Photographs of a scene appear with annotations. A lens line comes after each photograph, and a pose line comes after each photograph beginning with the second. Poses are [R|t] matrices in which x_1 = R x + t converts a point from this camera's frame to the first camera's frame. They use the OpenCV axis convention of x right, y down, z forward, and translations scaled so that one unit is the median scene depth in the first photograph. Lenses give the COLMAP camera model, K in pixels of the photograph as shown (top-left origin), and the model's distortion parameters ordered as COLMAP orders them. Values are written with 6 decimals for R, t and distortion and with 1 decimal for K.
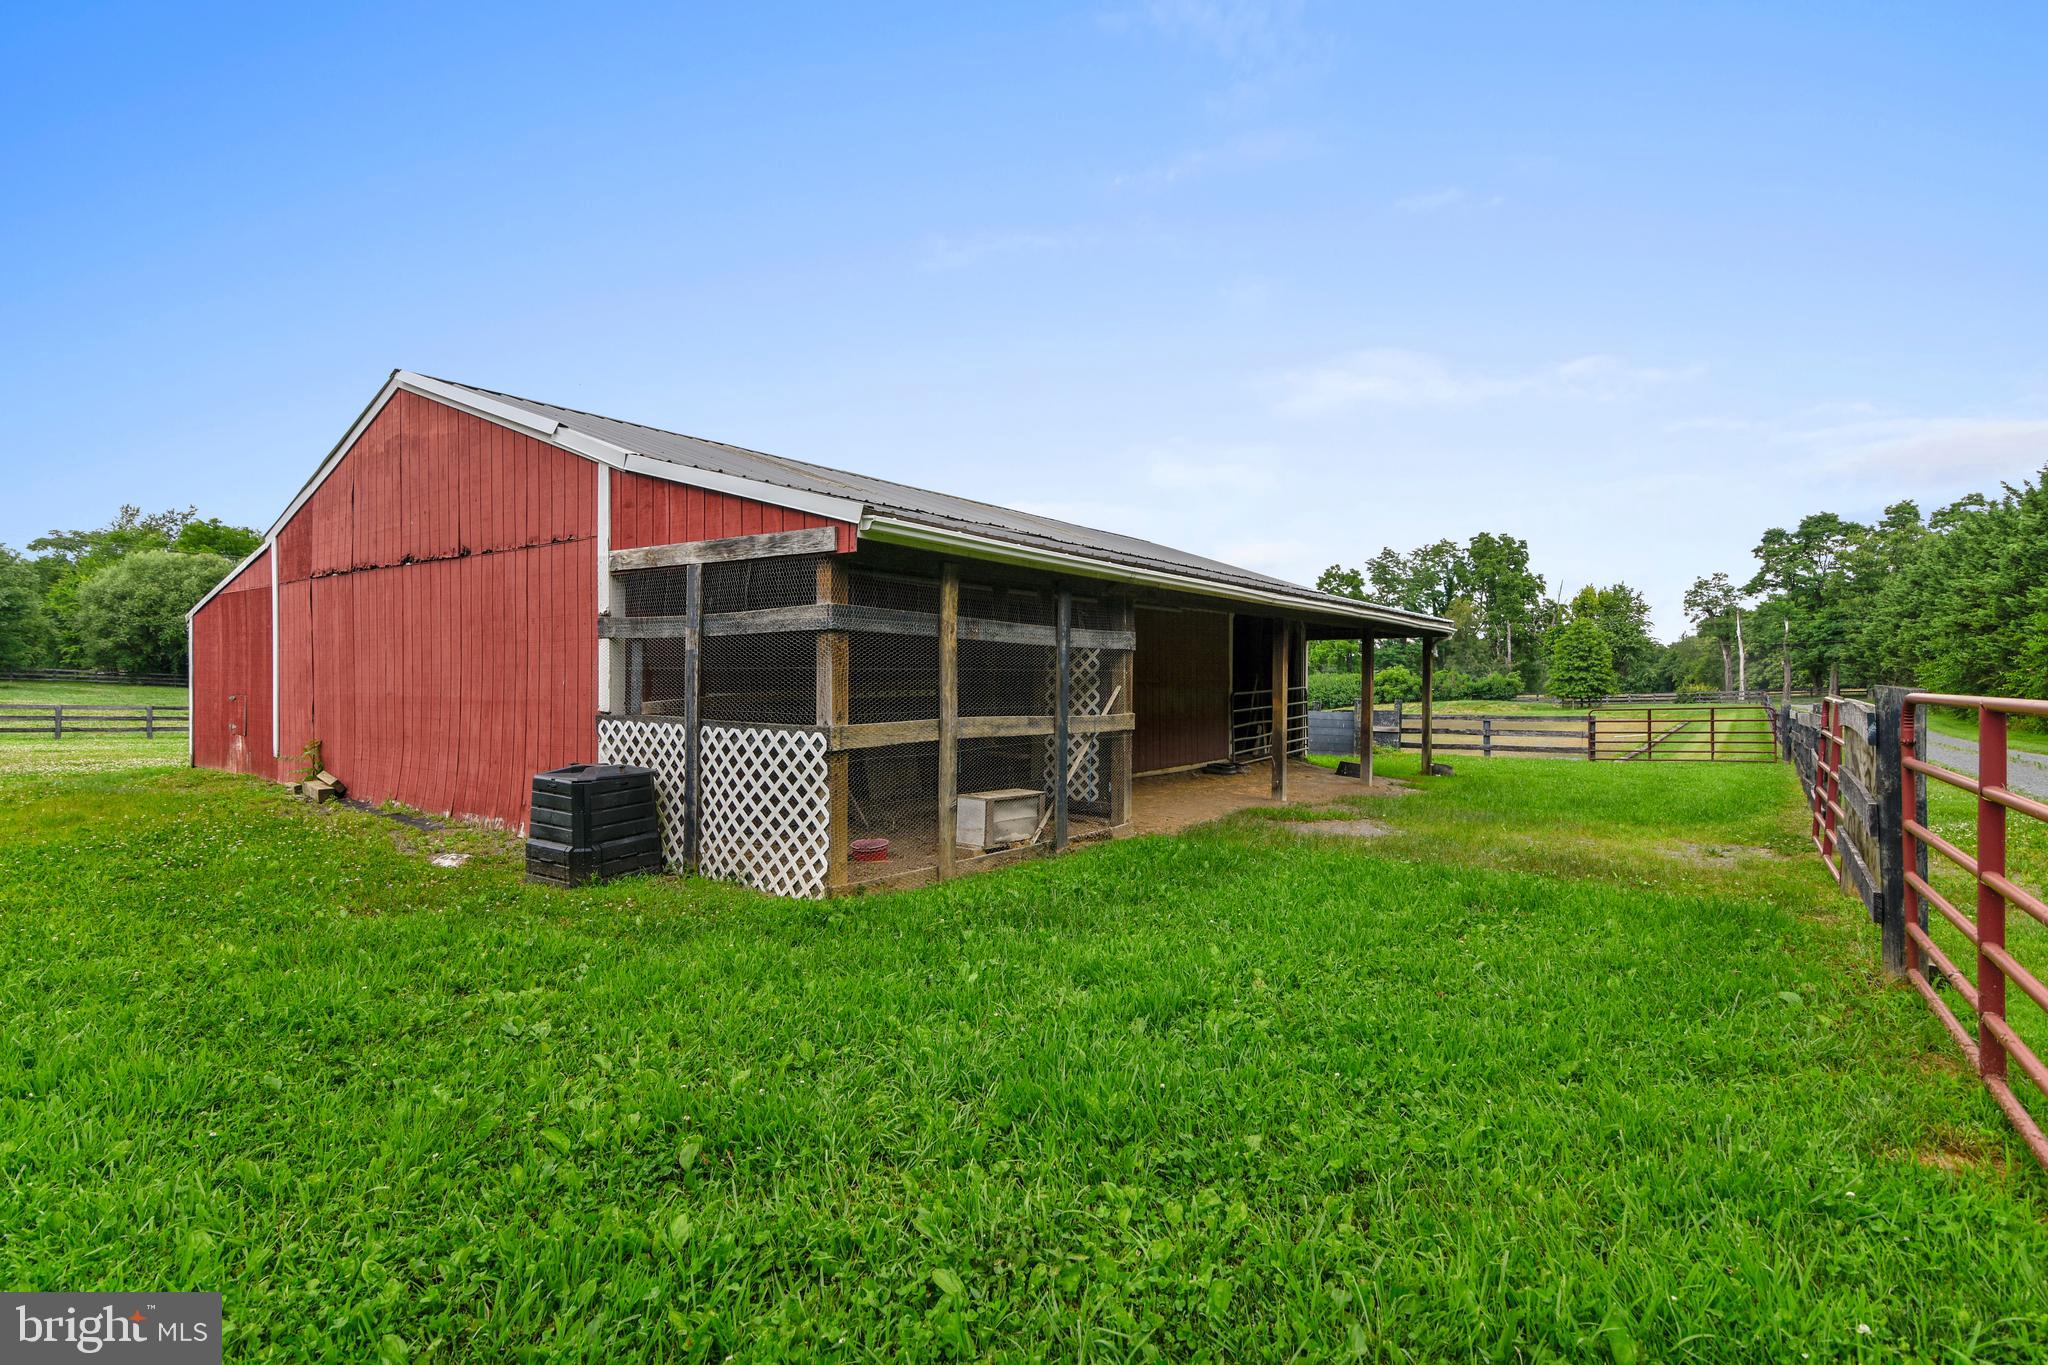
lens RADIAL K [[945.1, 0, 1027.9], [0, 945.1, 682.7], [0, 0, 1]] dist [0.009760, -0.000430]
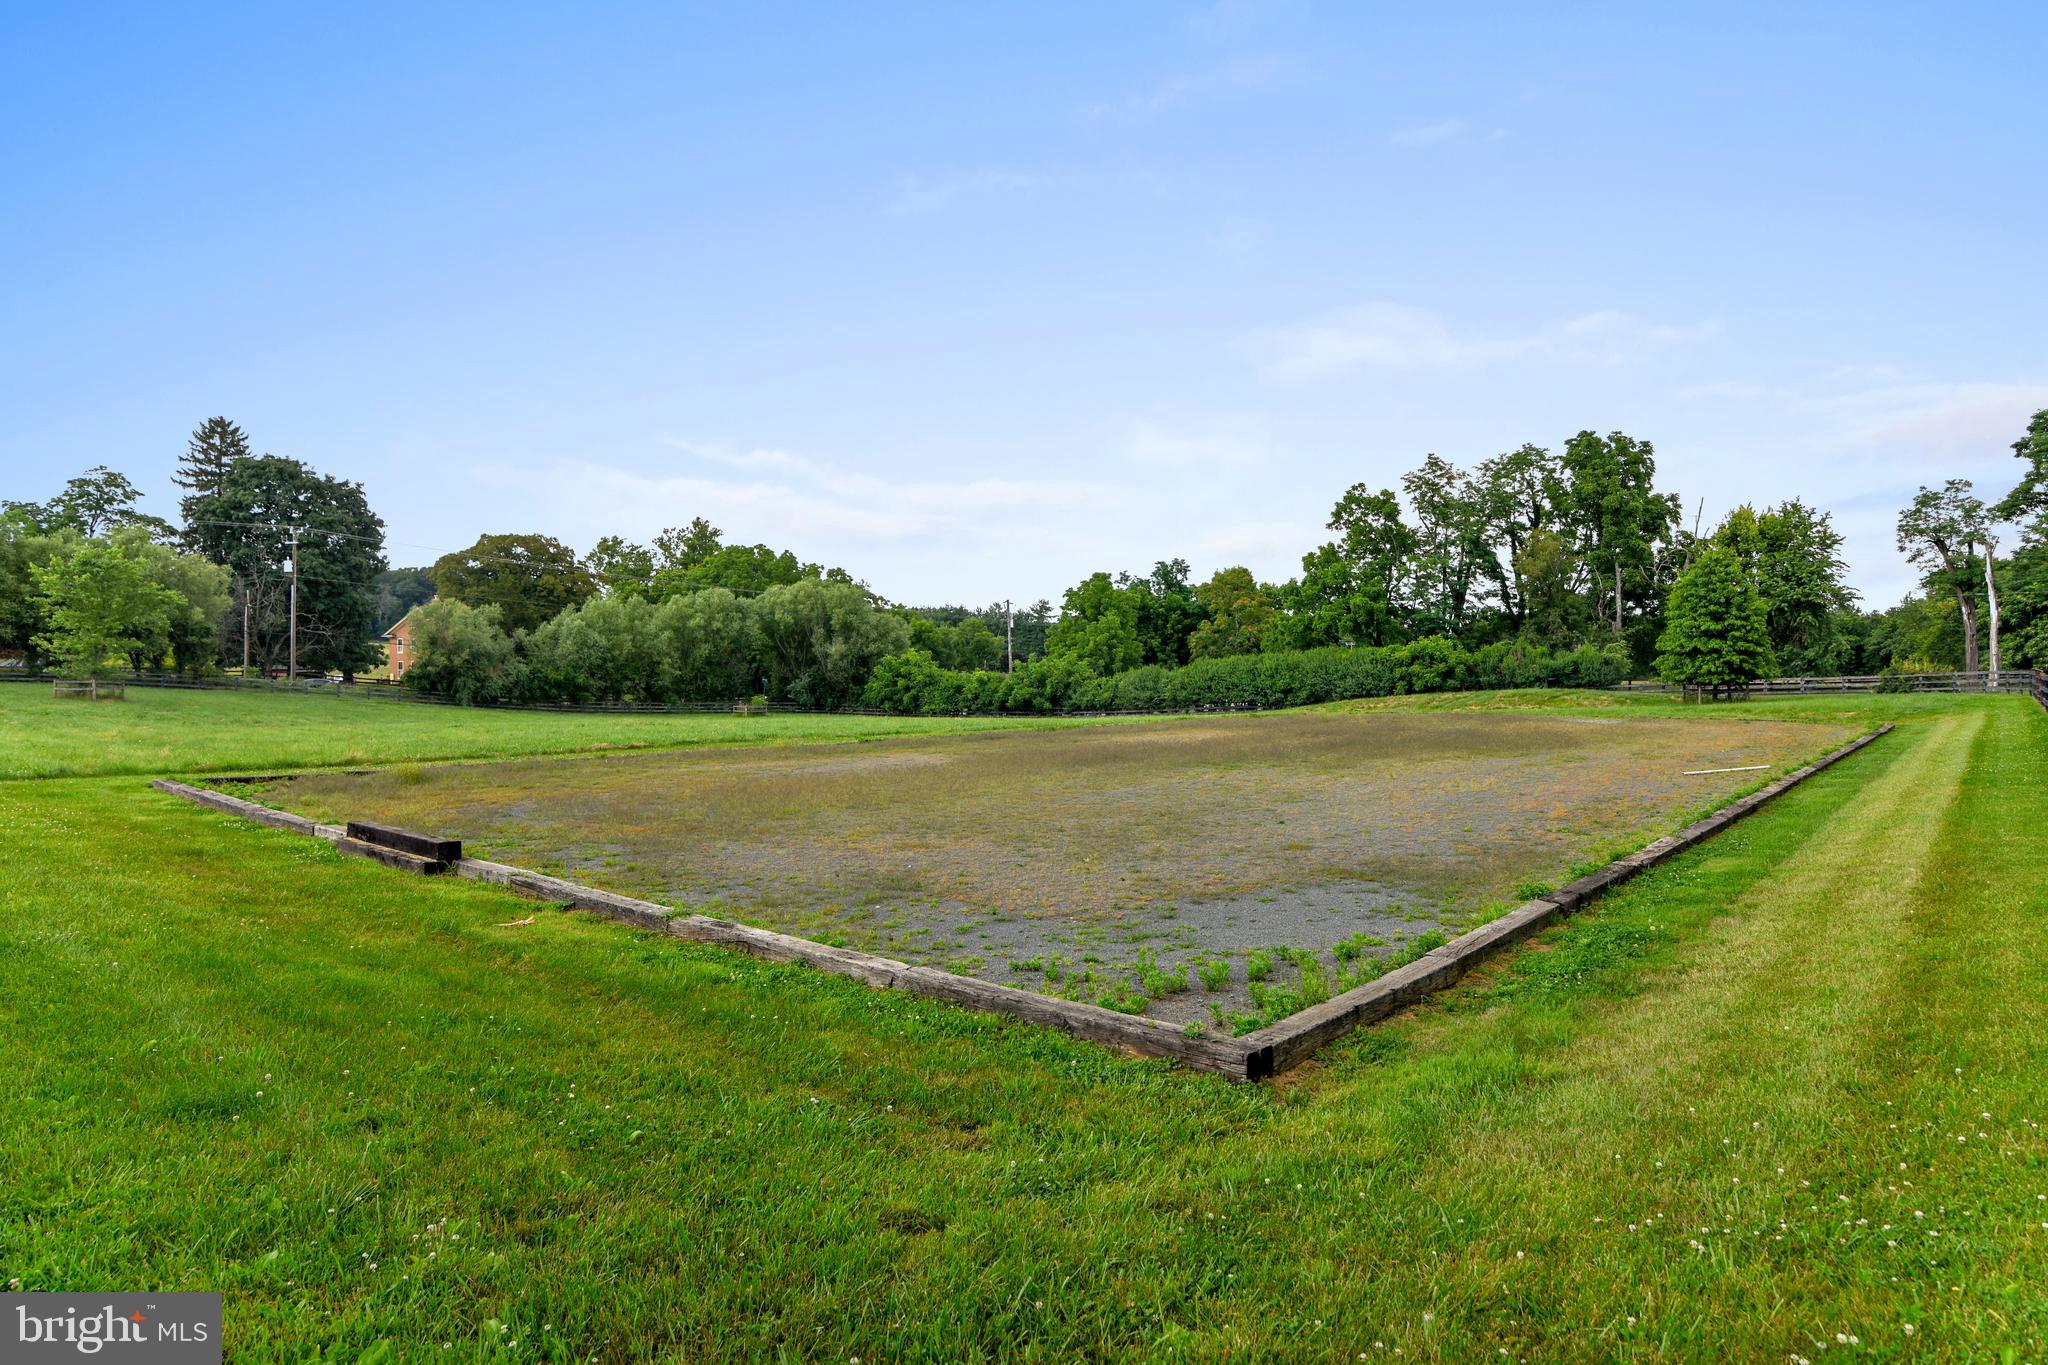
lens RADIAL K [[1199.0, 0, 1020.9], [0, 1199.0, 679.1], [0, 0, 1]] dist [0.010706, 0.002498]
pose [[0.999496, -0.002173, -0.031676, 0.123646], [0.002465, 0.999955, 0.009187, 0.003520], [0.031655, -0.009261, 0.999456, 0.166942]]
